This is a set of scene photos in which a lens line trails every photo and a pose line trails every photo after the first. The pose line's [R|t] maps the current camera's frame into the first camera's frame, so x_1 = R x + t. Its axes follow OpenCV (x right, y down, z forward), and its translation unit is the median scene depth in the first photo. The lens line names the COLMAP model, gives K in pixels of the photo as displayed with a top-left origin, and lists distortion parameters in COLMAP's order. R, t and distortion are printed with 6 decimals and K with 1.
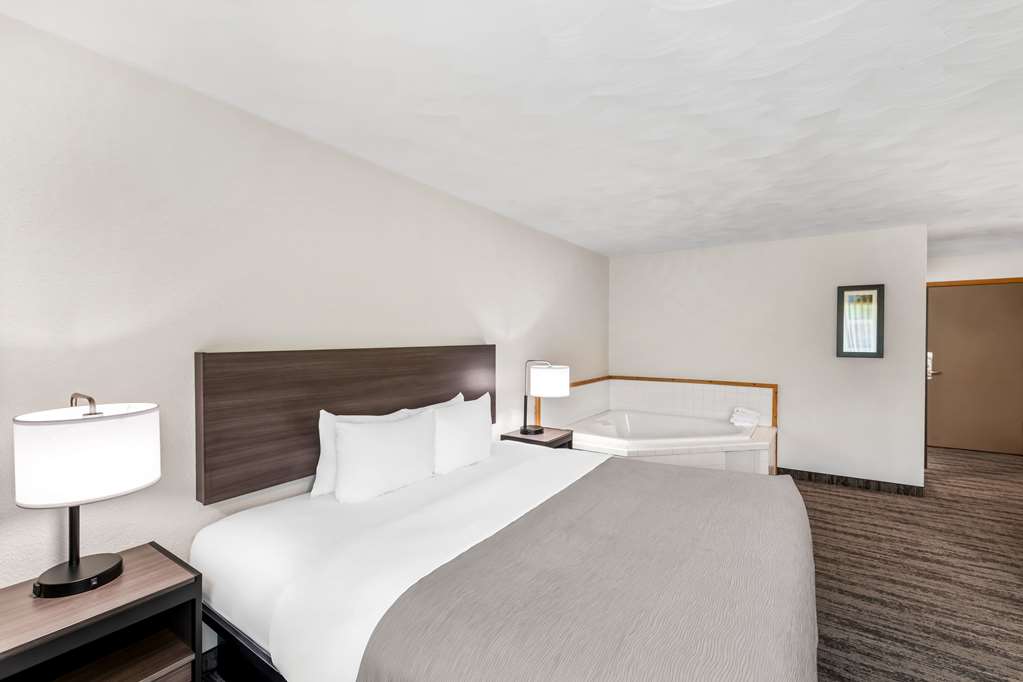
lens RADIAL K [[439.2, 0, 511.5], [0, 439.2, 341.0], [0, 0, 1]] dist [-0.000213, 0.000050]
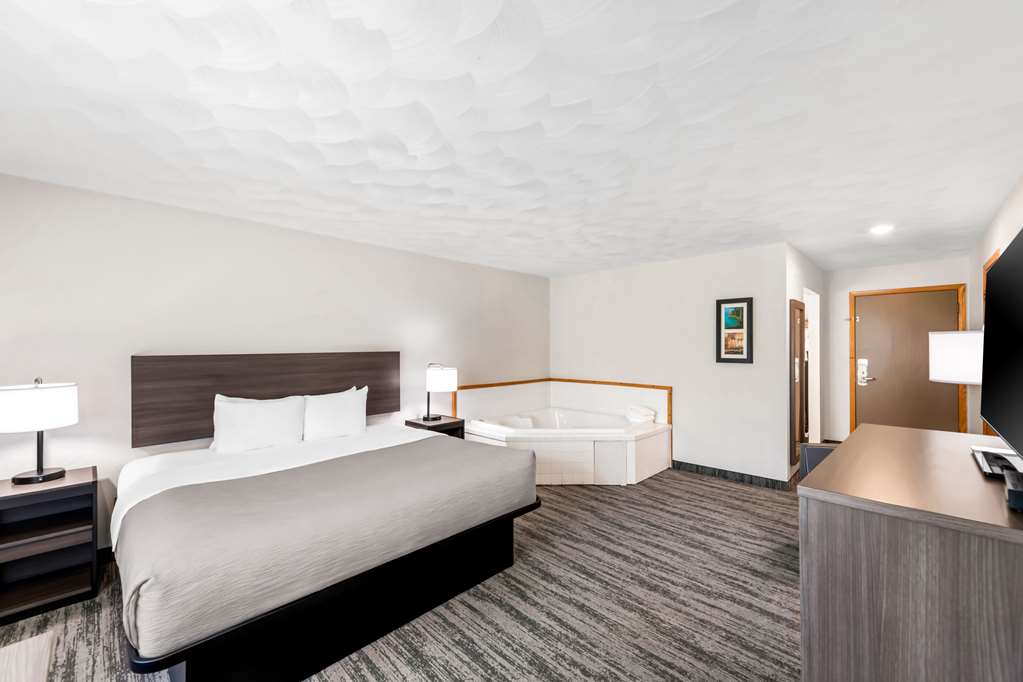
lens RADIAL K [[403.4, 0, 511.5], [0, 403.4, 341.0], [0, 0, 1]] dist [0.006526, 0.000112]
pose [[0.984198, -0.005422, -0.176986, 0.503972], [0.001915, 0.999799, -0.019982, 0.001167], [0.177058, 0.019327, 0.984011, -0.136574]]
